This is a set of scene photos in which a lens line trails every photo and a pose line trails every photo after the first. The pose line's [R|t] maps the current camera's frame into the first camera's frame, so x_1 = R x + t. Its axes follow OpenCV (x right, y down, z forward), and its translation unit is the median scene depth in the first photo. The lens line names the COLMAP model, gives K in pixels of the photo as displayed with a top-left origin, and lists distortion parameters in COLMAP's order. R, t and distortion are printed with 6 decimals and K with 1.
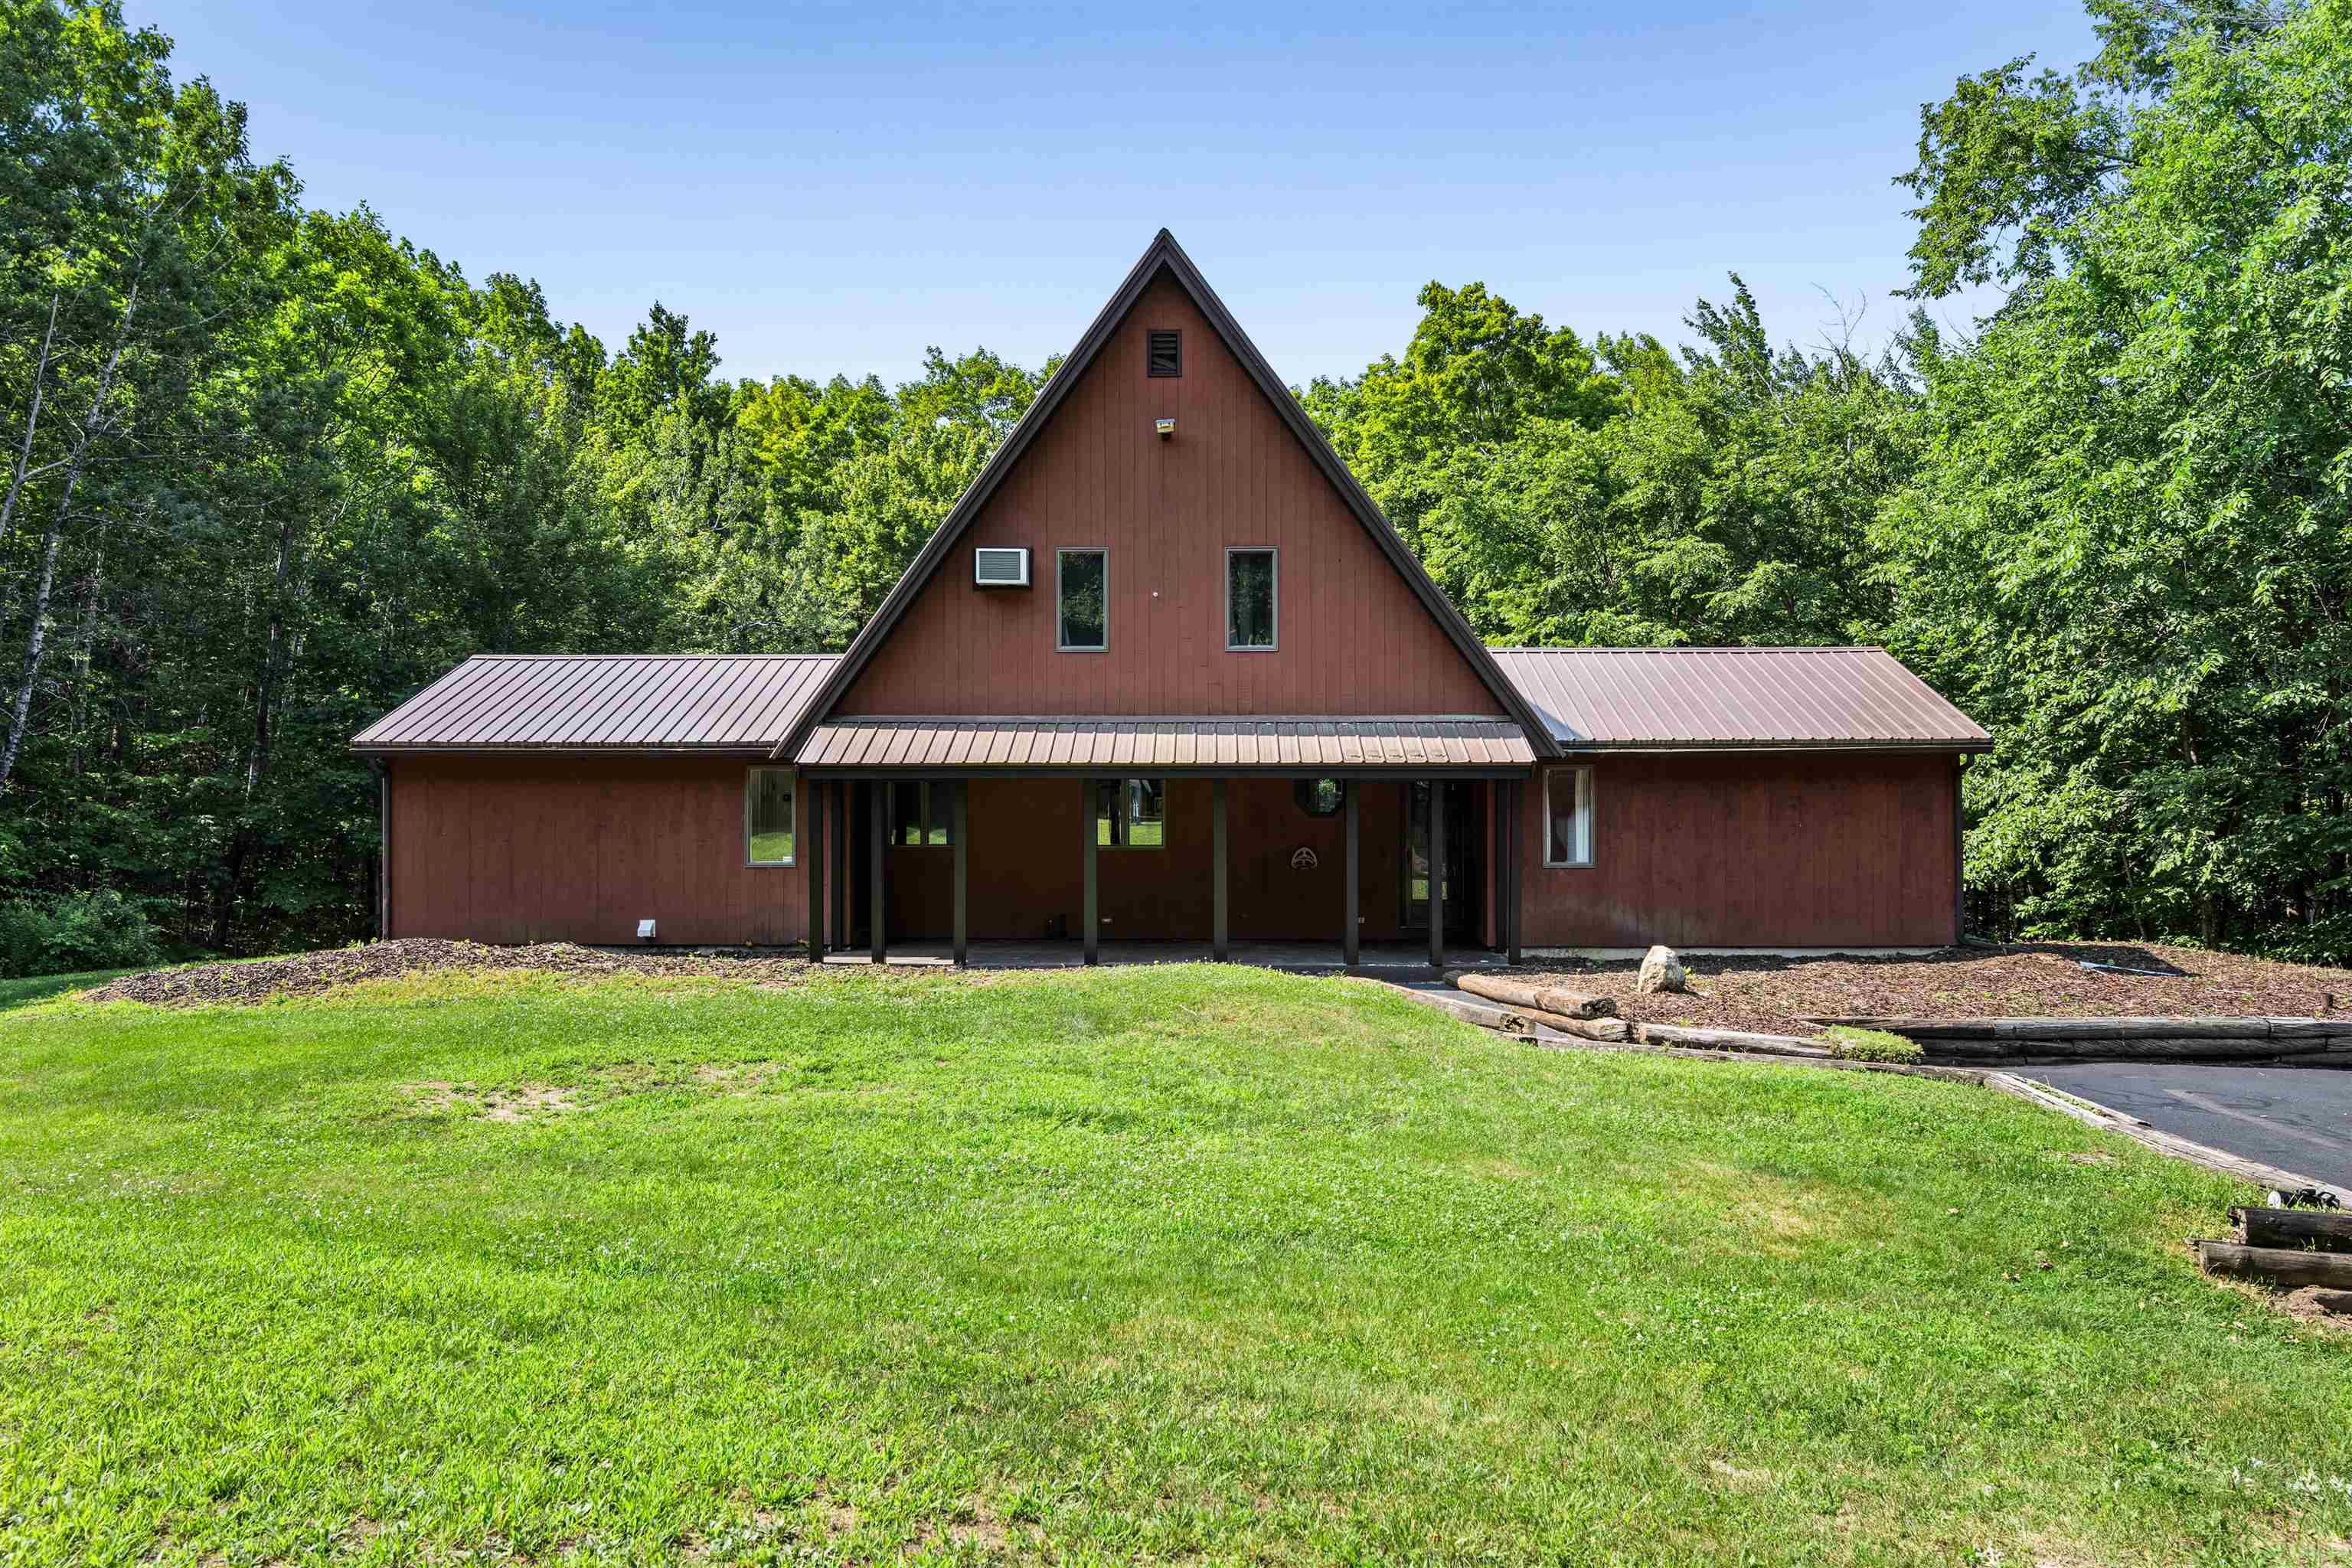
lens RADIAL K [[1617.8, 0, 1176.7], [0, 1617.8, 787.3], [0, 0, 1]] dist [0.003857, -0.008574]
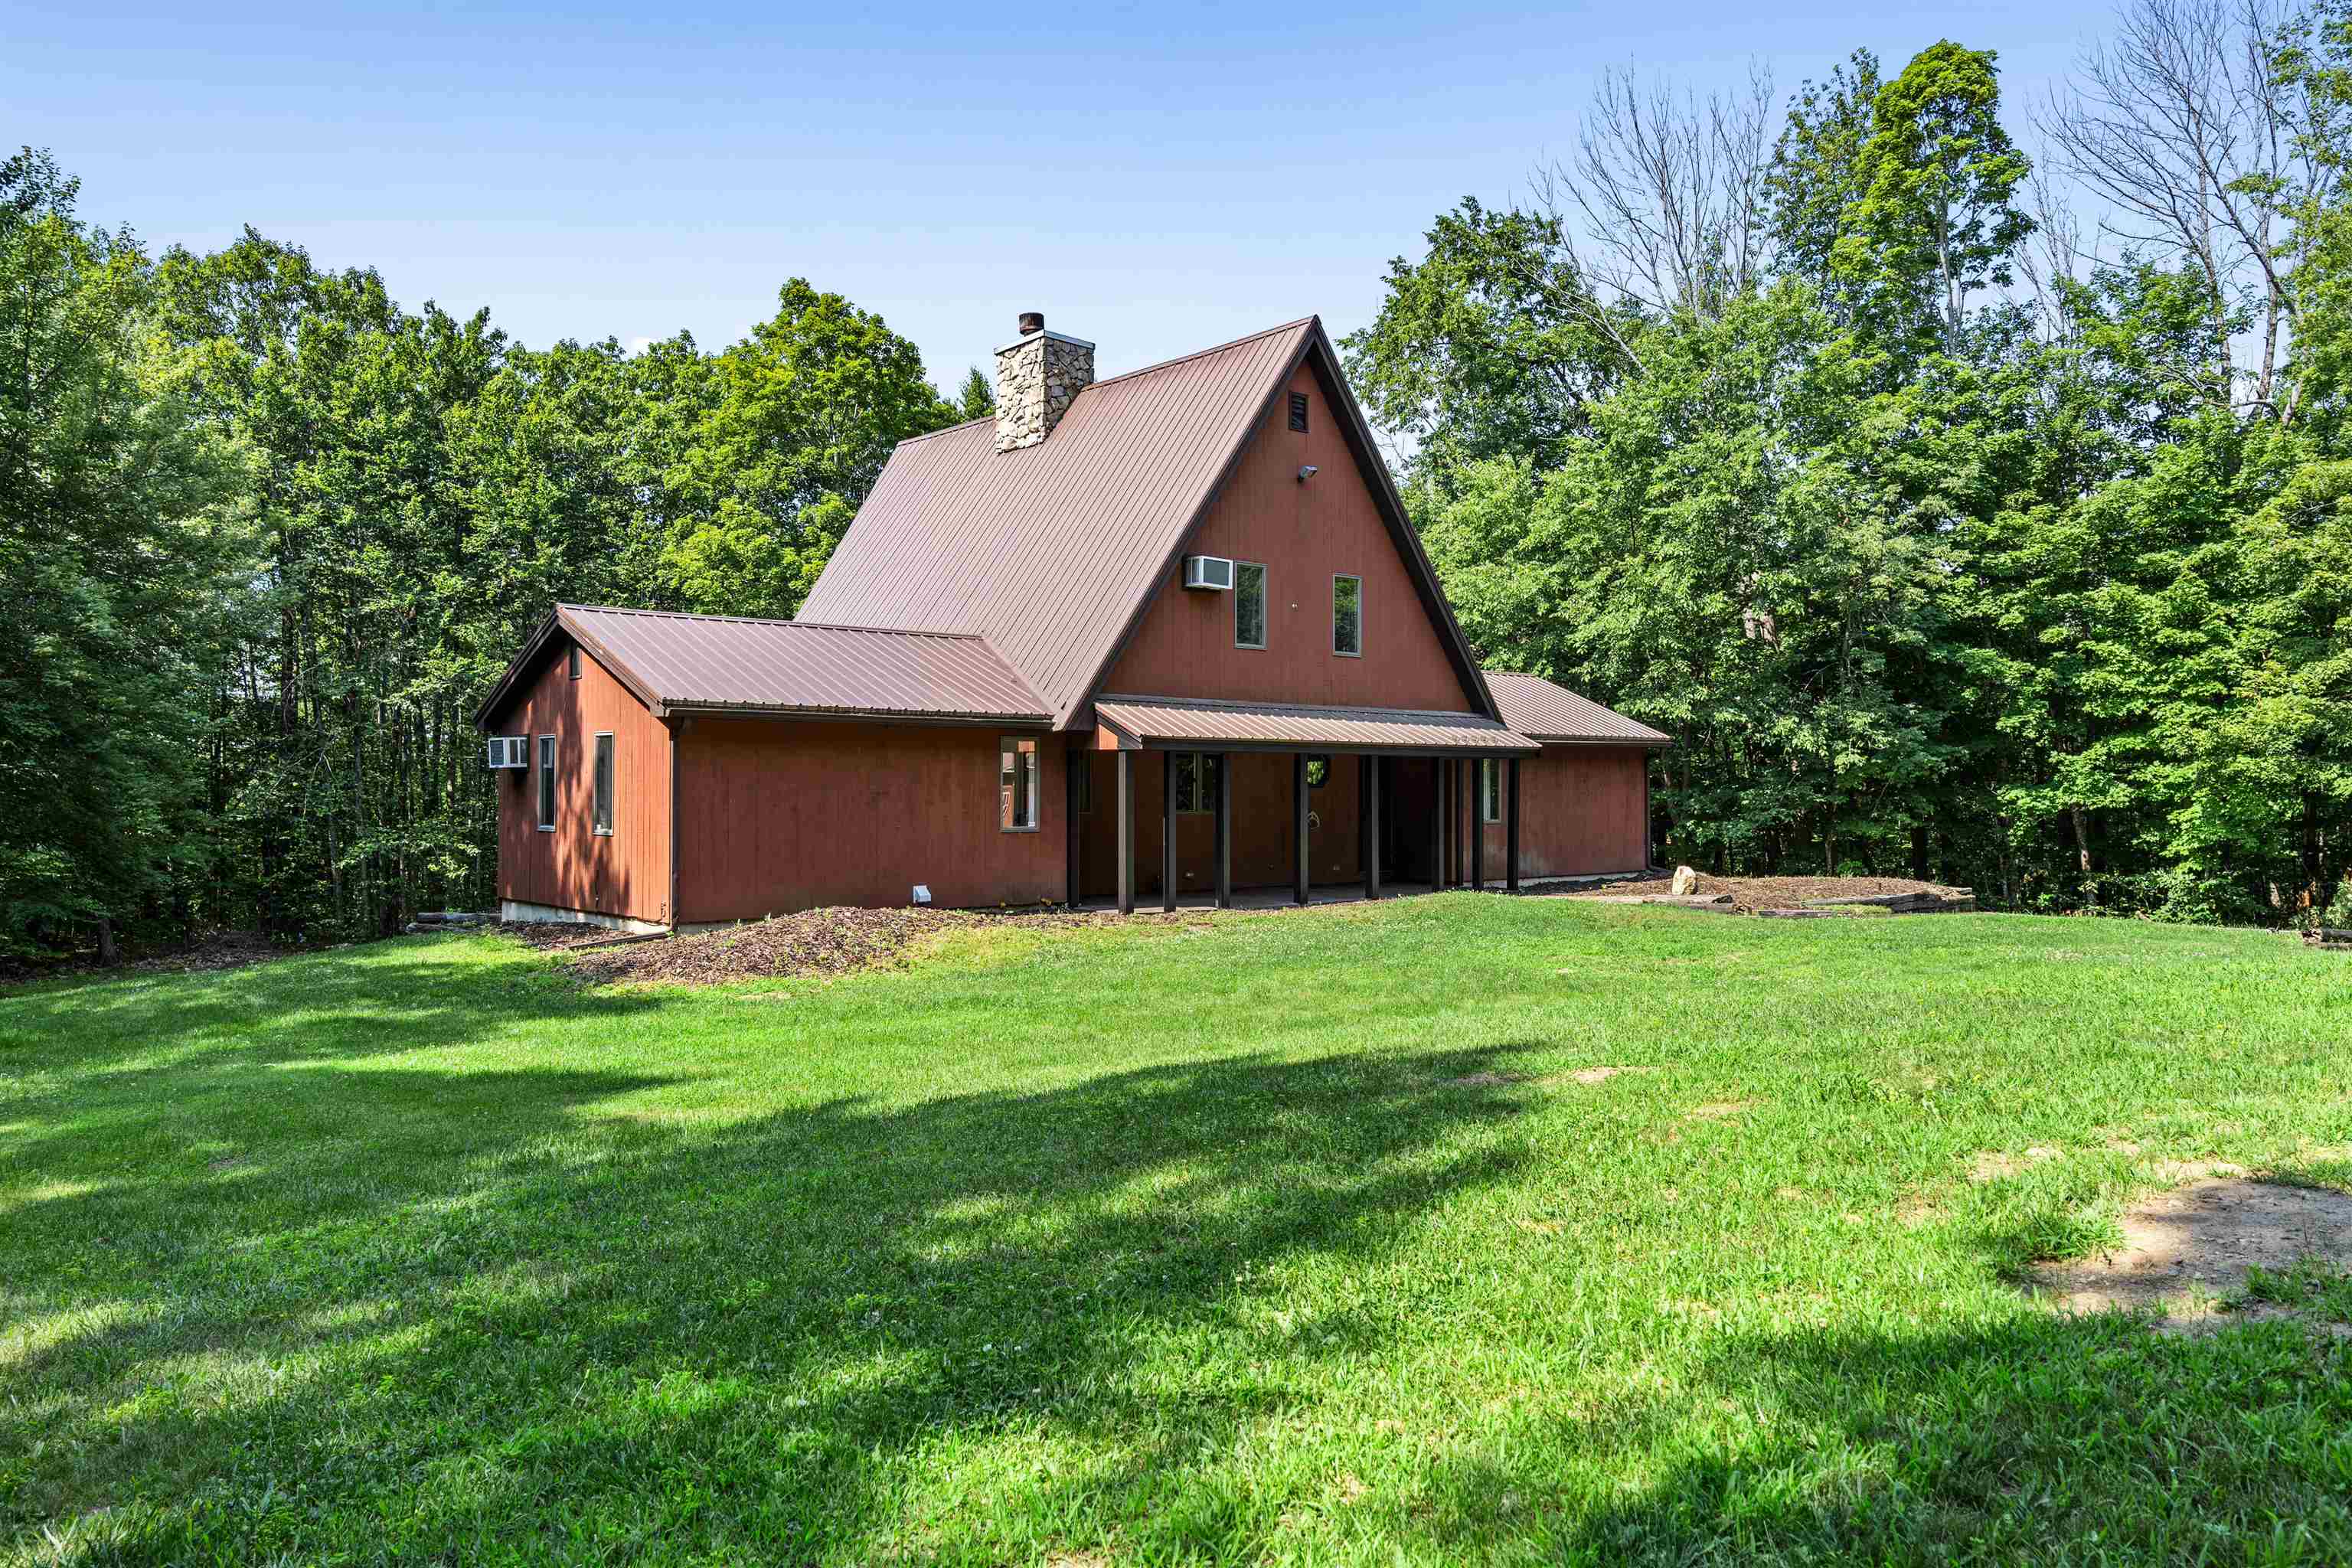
lens RADIAL K [[1617.8, 0, 1178.2], [0, 1617.8, 787.1], [0, 0, 1]] dist [0.003857, -0.008574]
pose [[0.739233, 0.004458, 0.673435, -0.920861], [-0.013664, 0.999872, 0.008380, 0.010075], [-0.673311, -0.015396, 0.739199, 0.143147]]
